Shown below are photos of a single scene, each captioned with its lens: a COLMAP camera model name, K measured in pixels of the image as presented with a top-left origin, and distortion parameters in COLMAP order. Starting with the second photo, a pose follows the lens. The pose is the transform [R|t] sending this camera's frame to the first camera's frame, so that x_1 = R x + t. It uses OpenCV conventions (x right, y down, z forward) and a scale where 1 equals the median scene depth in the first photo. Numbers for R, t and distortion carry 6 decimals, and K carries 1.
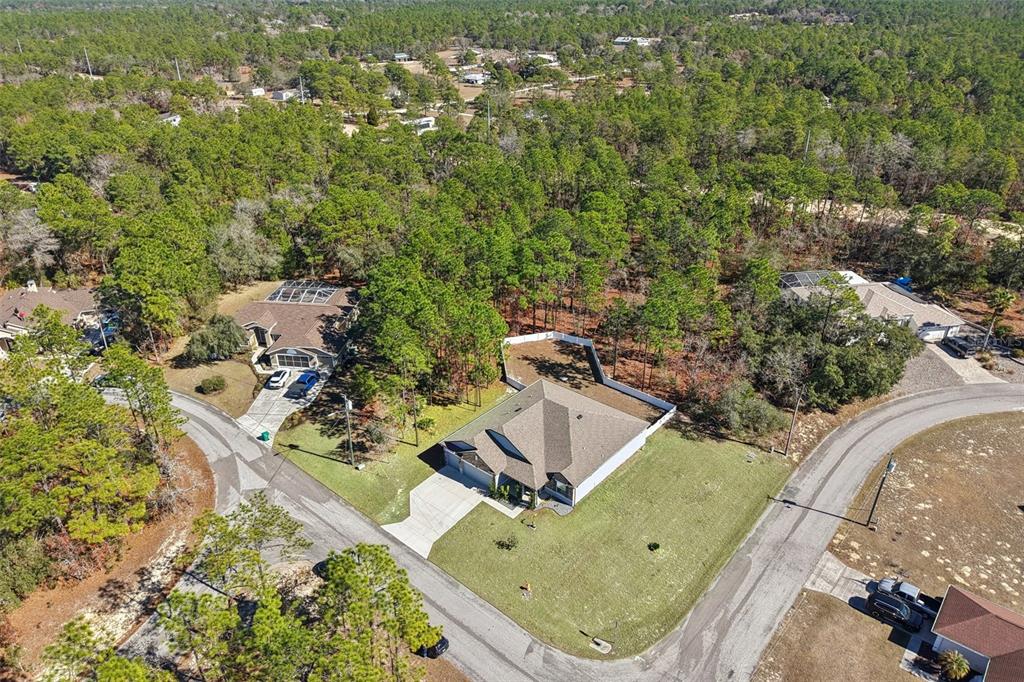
lens RADIAL K [[707.5, 0, 504.5], [0, 707.5, 340.8], [0, 0, 1]] dist [0.001303, -0.000092]
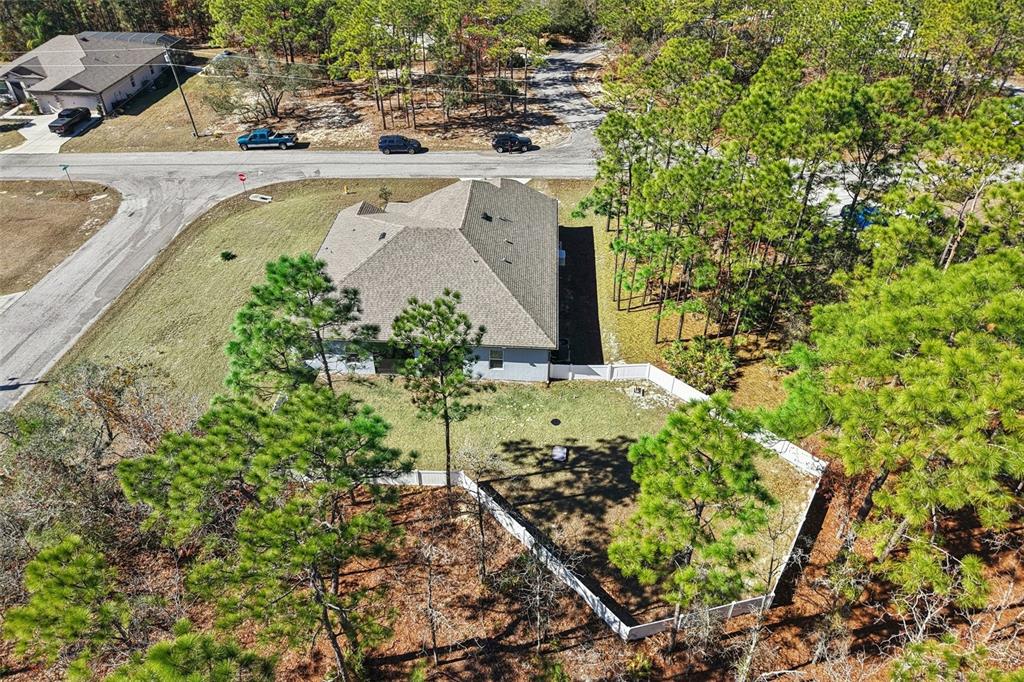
lens RADIAL K [[707.5, 0, 504.5], [0, 707.5, 340.8], [0, 0, 1]] dist [0.001303, -0.000092]
pose [[-0.800155, 0.373184, -0.469559, 0.337734], [-0.266594, 0.480005, 0.835777, -0.359960], [0.537290, 0.793932, -0.284590, 1.341211]]
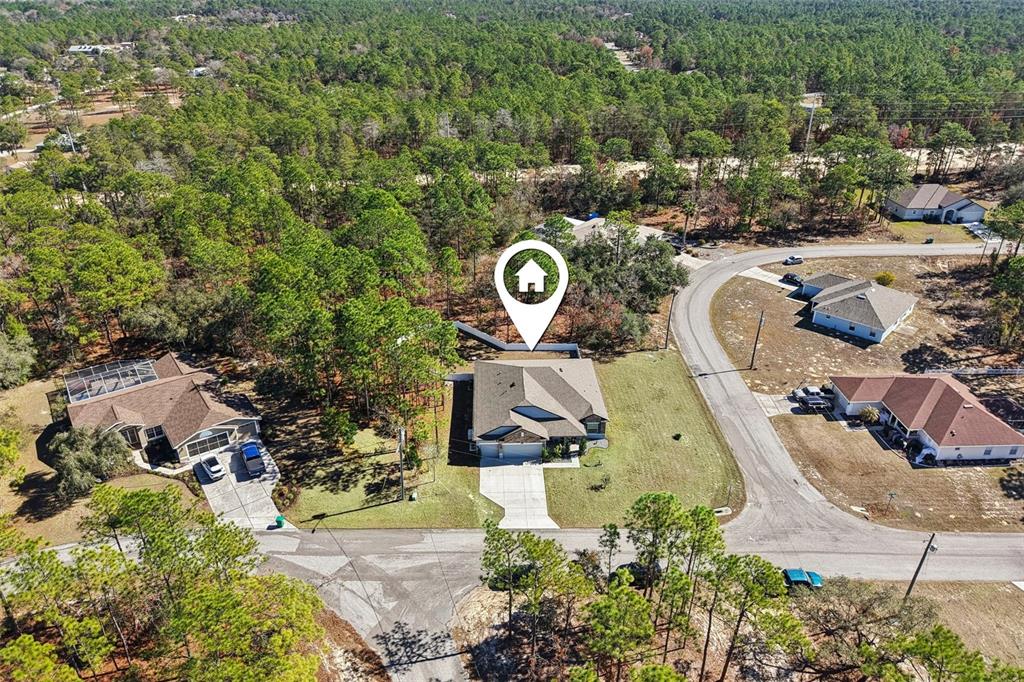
lens RADIAL K [[707.5, 0, 504.5], [0, 707.5, 340.8], [0, 0, 1]] dist [0.001303, -0.000092]
pose [[0.740365, -0.306121, 0.598456, -0.657479], [0.306079, 0.946162, 0.105320, -0.088600], [-0.598477, 0.105199, 0.794203, 0.157550]]
